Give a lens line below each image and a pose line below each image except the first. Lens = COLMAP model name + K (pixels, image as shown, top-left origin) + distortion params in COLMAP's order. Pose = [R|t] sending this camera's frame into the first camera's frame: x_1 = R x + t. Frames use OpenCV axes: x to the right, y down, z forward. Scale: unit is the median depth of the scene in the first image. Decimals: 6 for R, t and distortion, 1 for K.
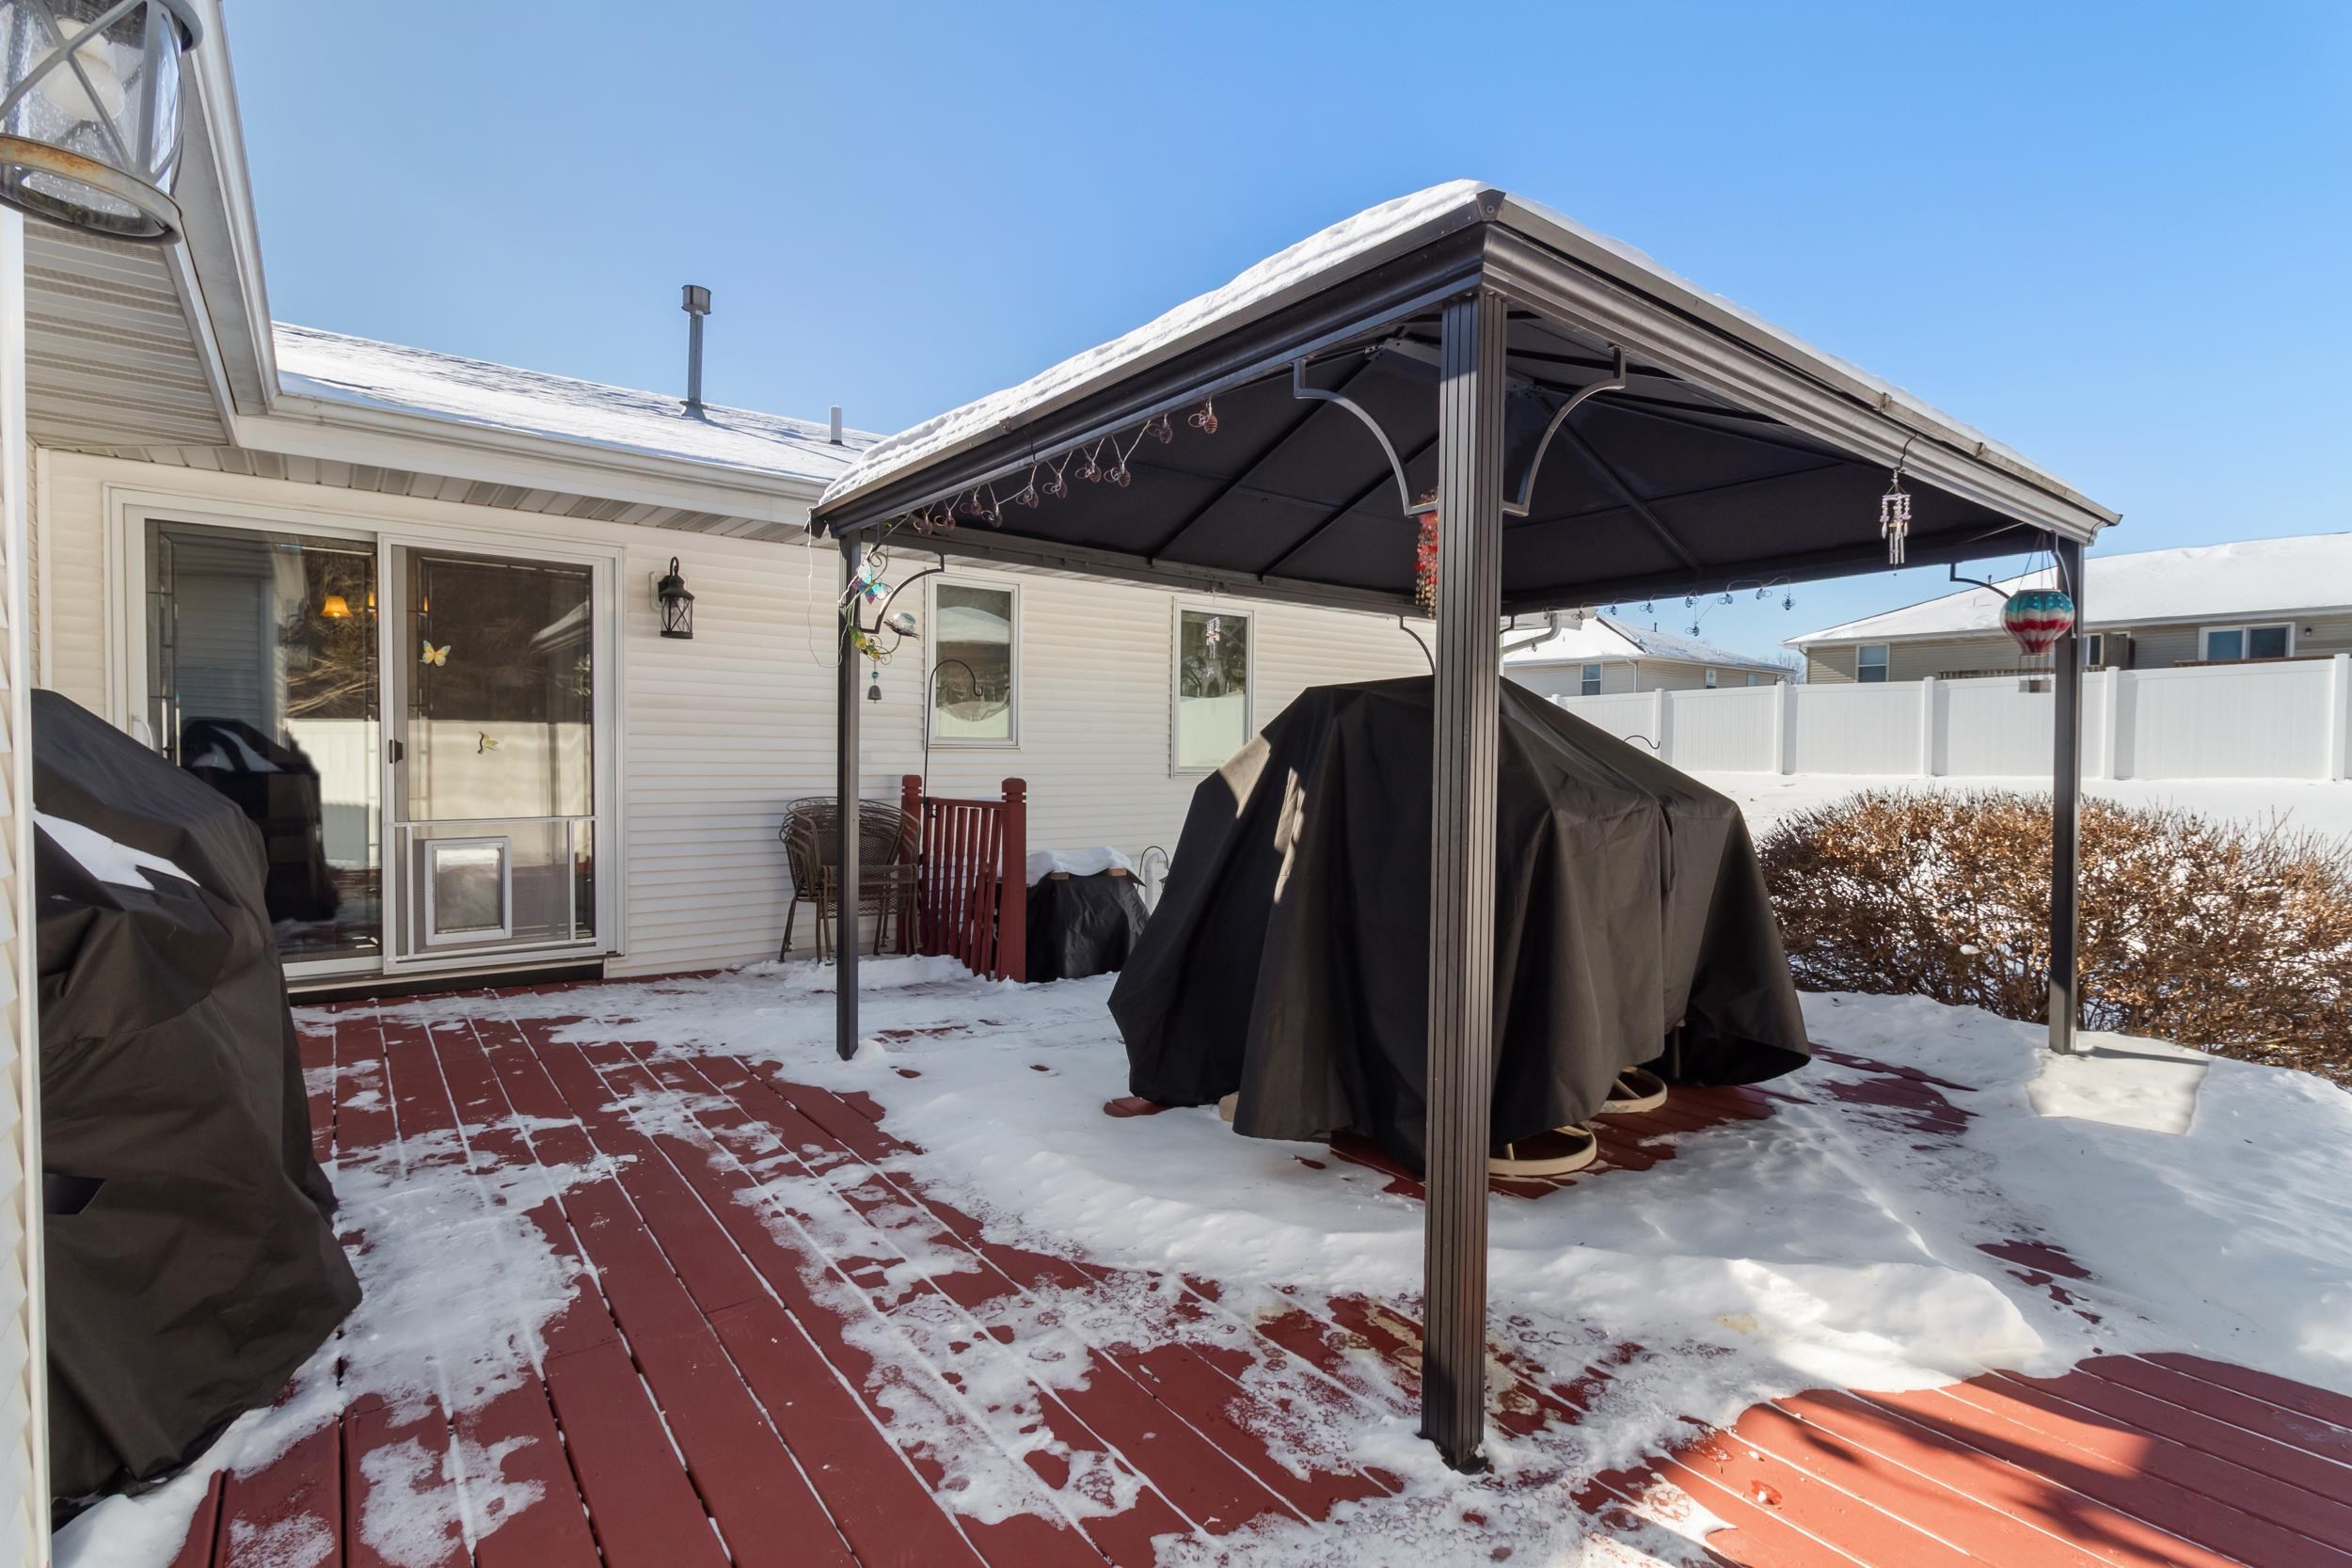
lens RADIAL K [[1094.2, 0, 1198.9], [0, 1094.2, 764.9], [0, 0, 1]] dist [0.009096, 0.000754]
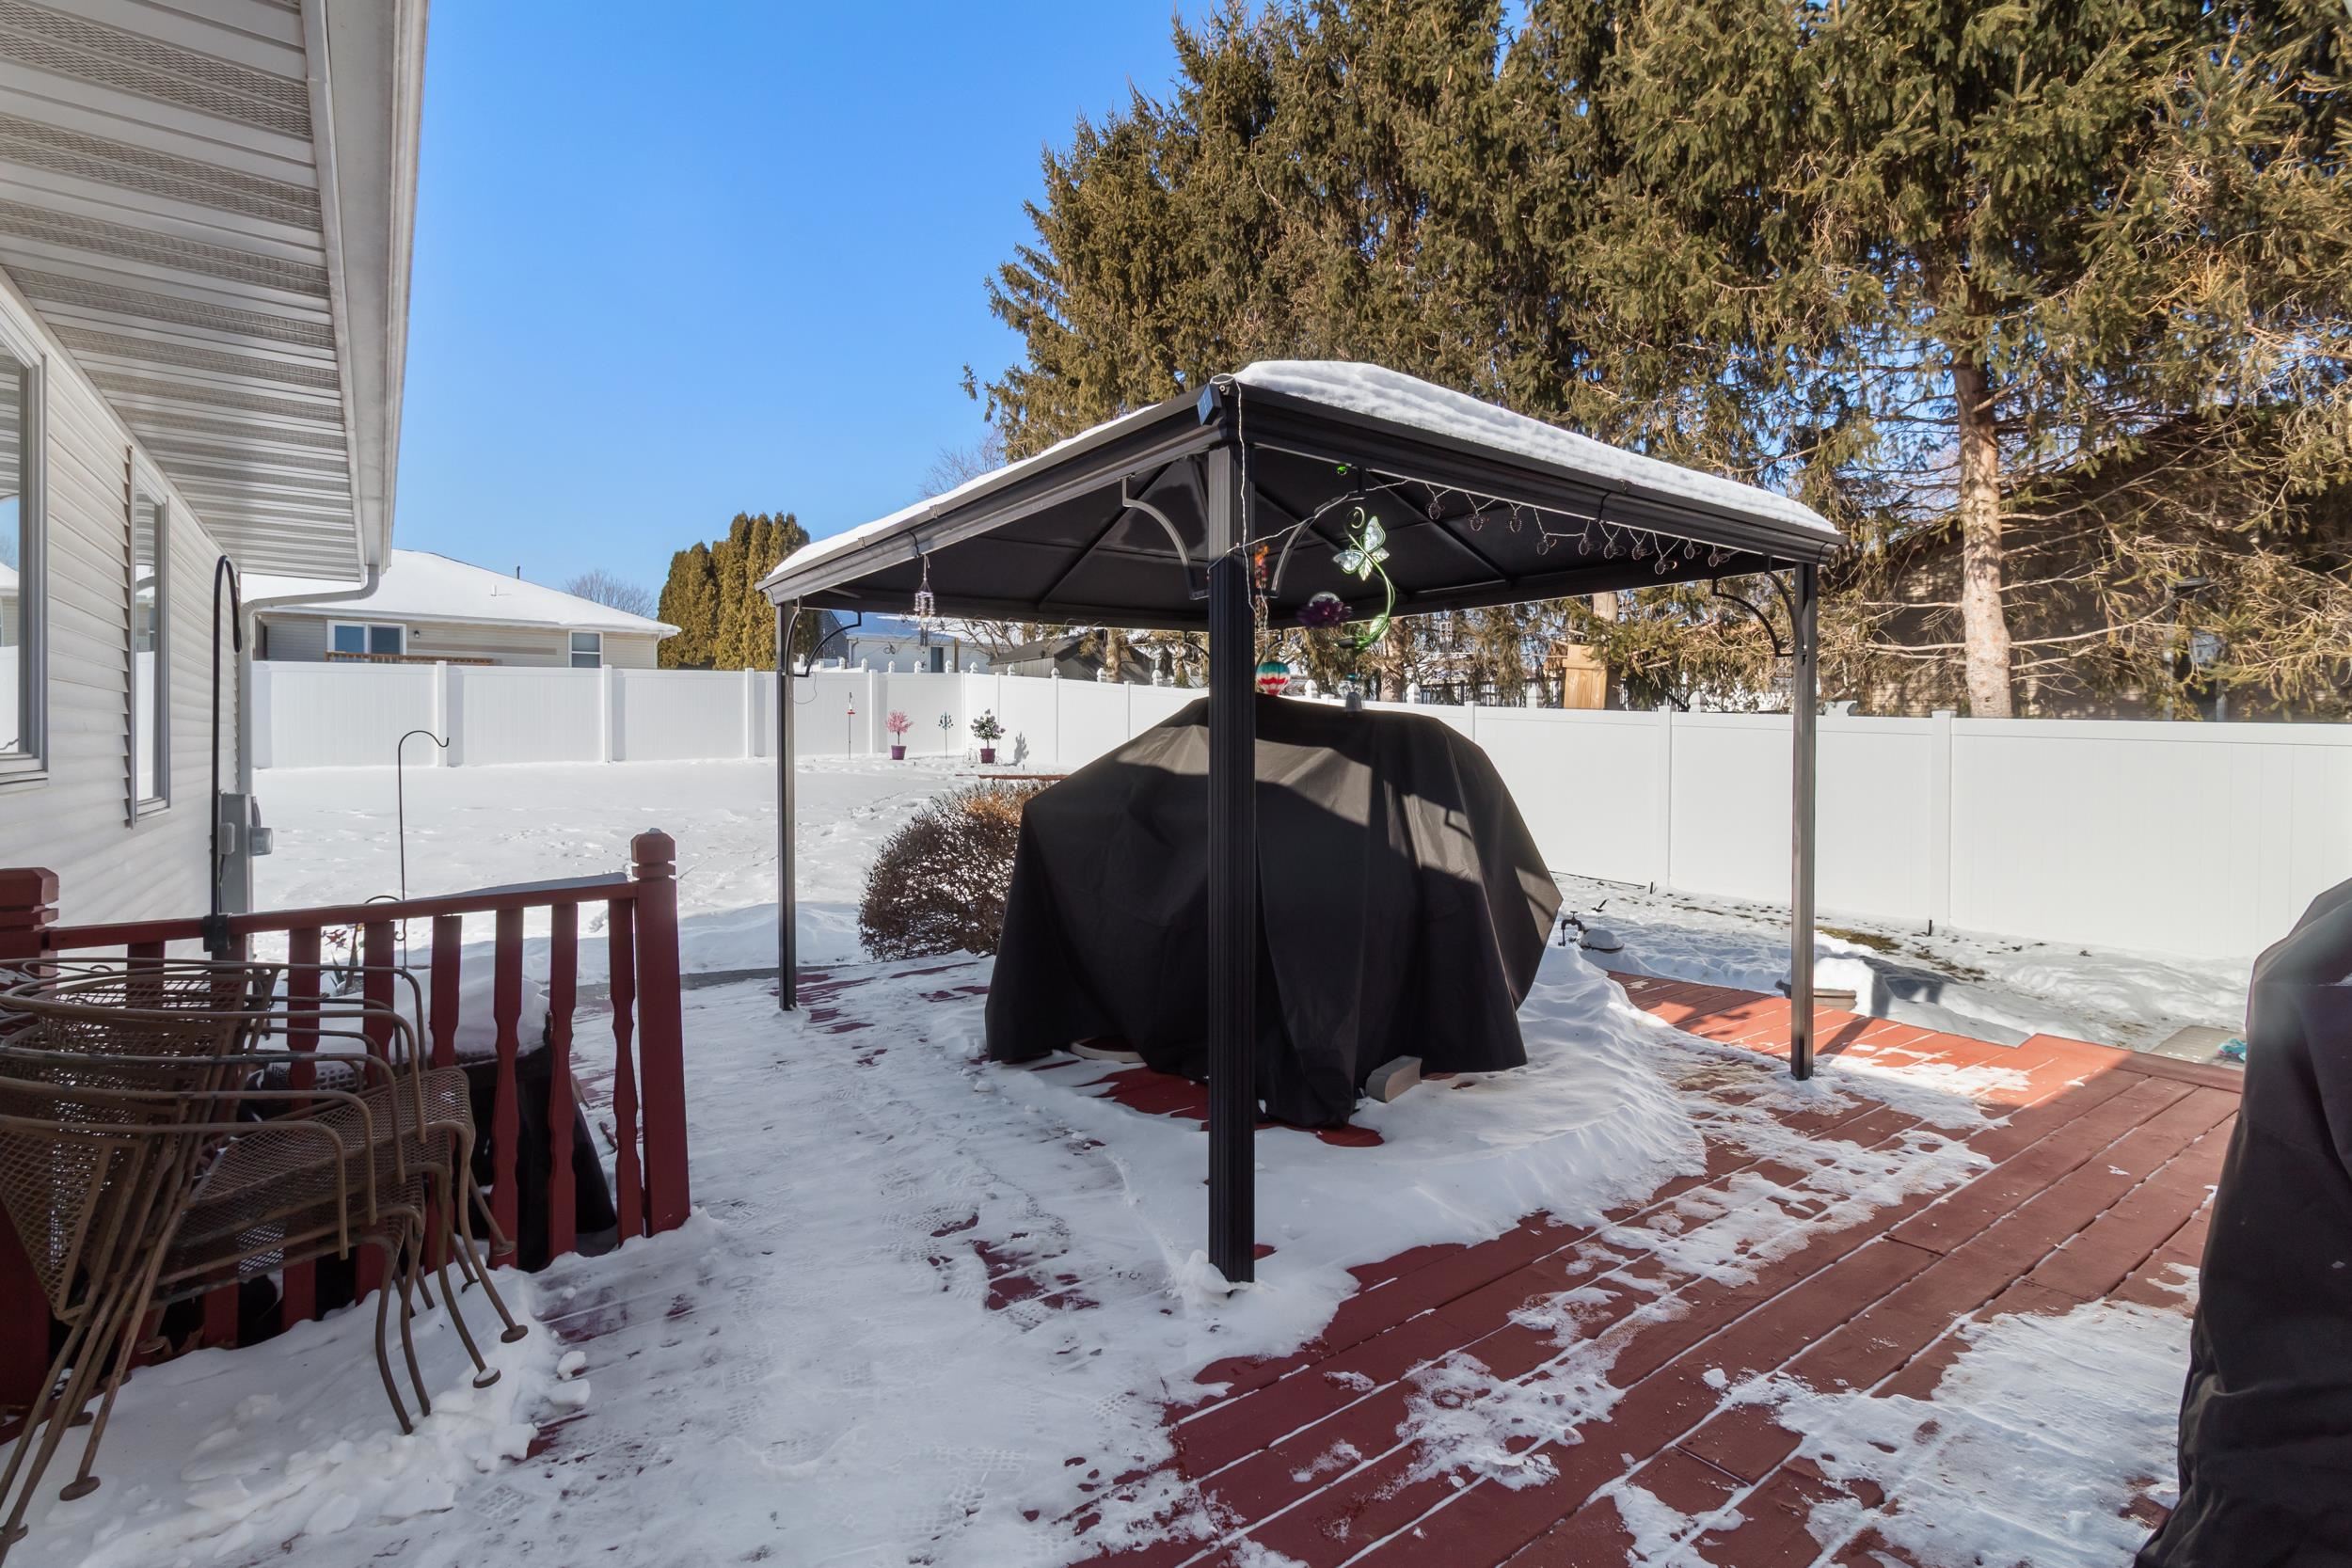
lens RADIAL K [[1094.2, 0, 1198.9], [0, 1094.2, 764.9], [0, 0, 1]] dist [0.009096, 0.000754]
pose [[0.027820, -0.031056, 0.999130, -1.272927], [0.013962, 0.999432, 0.030676, -0.062083], [-0.999515, 0.013096, 0.028238, 1.362953]]
